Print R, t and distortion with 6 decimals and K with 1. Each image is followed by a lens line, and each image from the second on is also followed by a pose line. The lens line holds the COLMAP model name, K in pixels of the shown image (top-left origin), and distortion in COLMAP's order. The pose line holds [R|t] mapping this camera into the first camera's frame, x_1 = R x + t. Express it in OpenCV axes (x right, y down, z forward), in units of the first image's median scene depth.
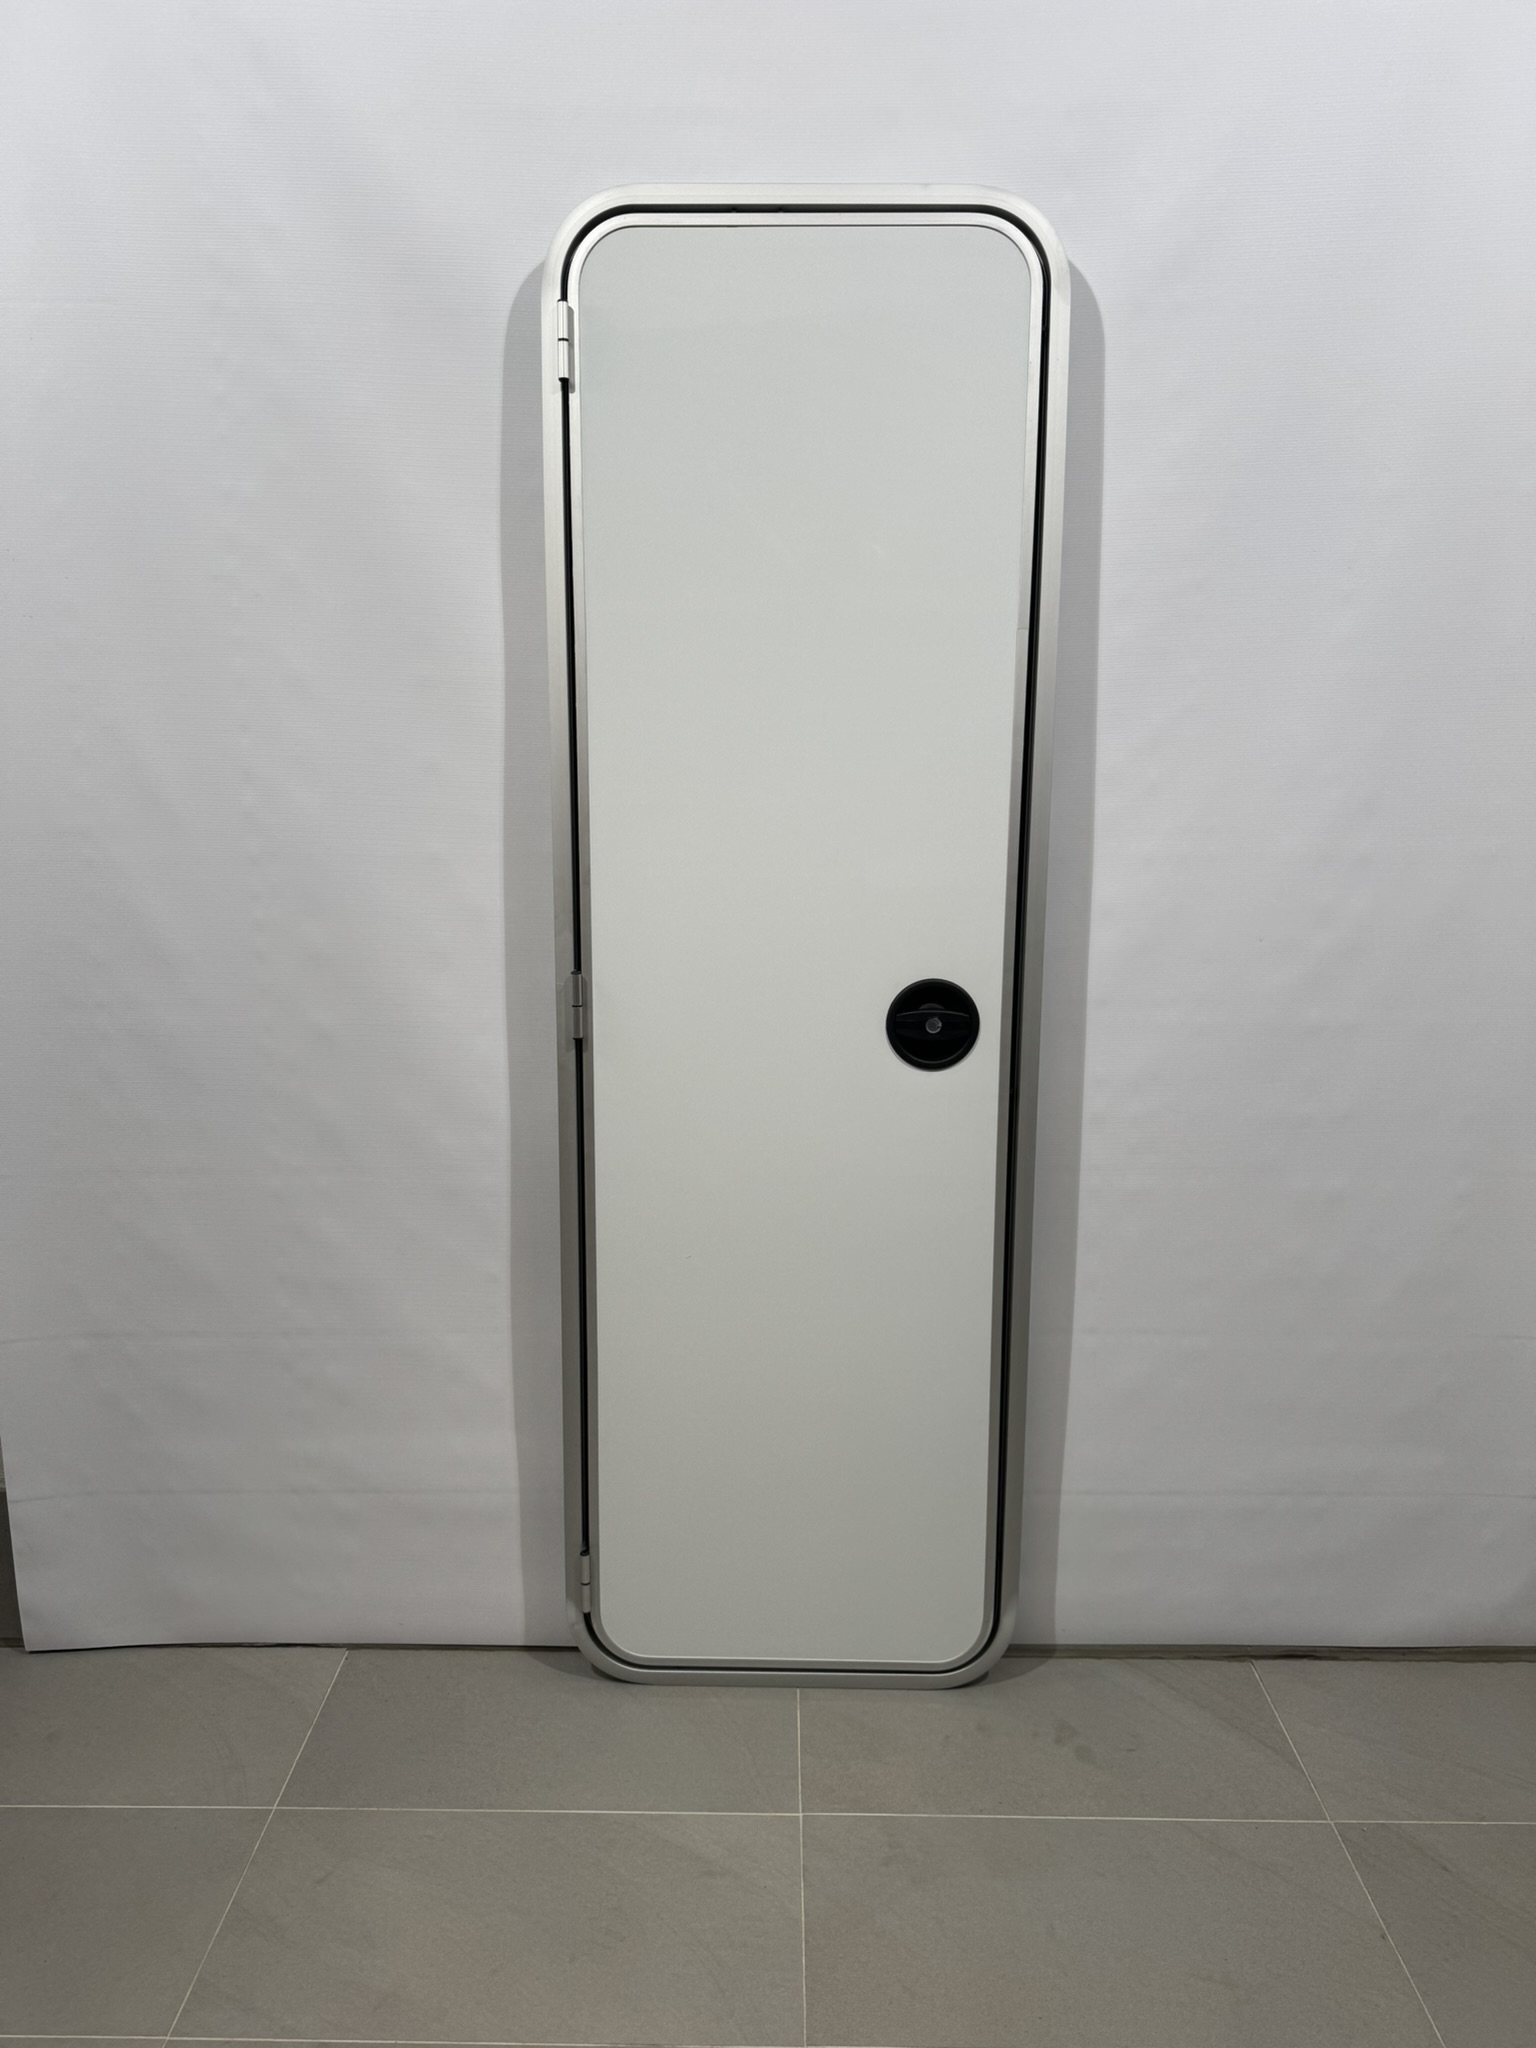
lens RADIAL K [[1580.9, 0, 829.9], [0, 1580.9, 1024.1], [0, 0, 1]] dist [0.089840, -0.209997]
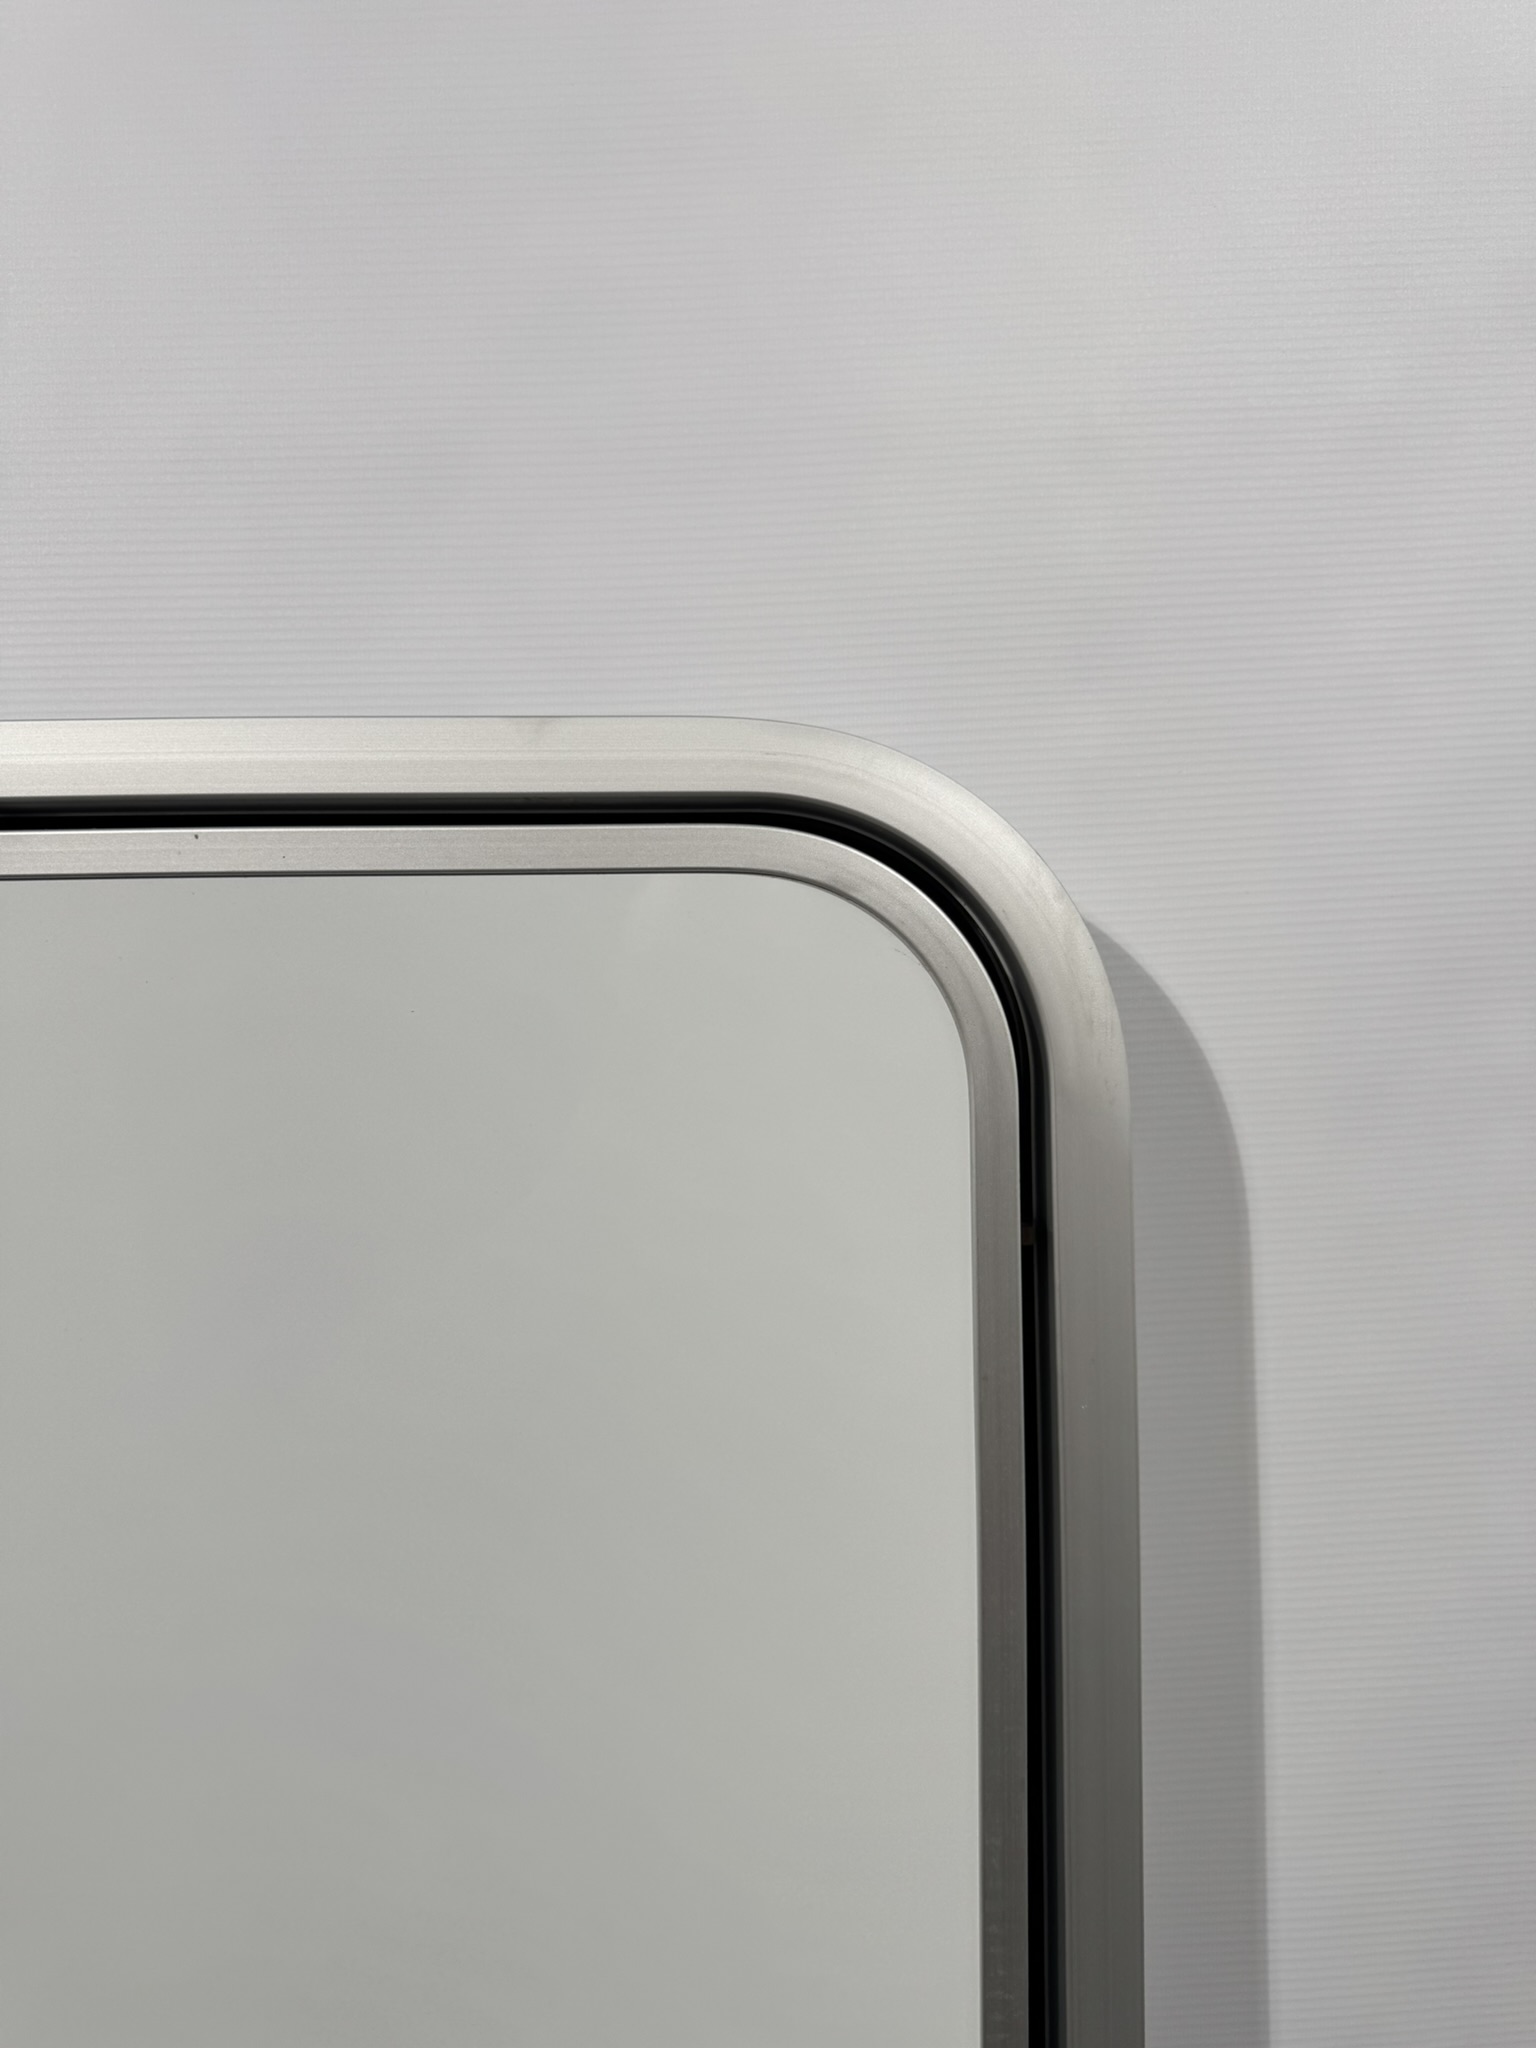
lens RADIAL K [[1580.9, 0, 829.9], [0, 1580.9, 1024.1], [0, 0, 1]] dist [0.089840, -0.209997]
pose [[0.999823, -0.014207, -0.012373, 0.104462], [0.009247, 0.942282, -0.334692, -0.380331], [0.016414, 0.334518, 0.942246, 0.747622]]
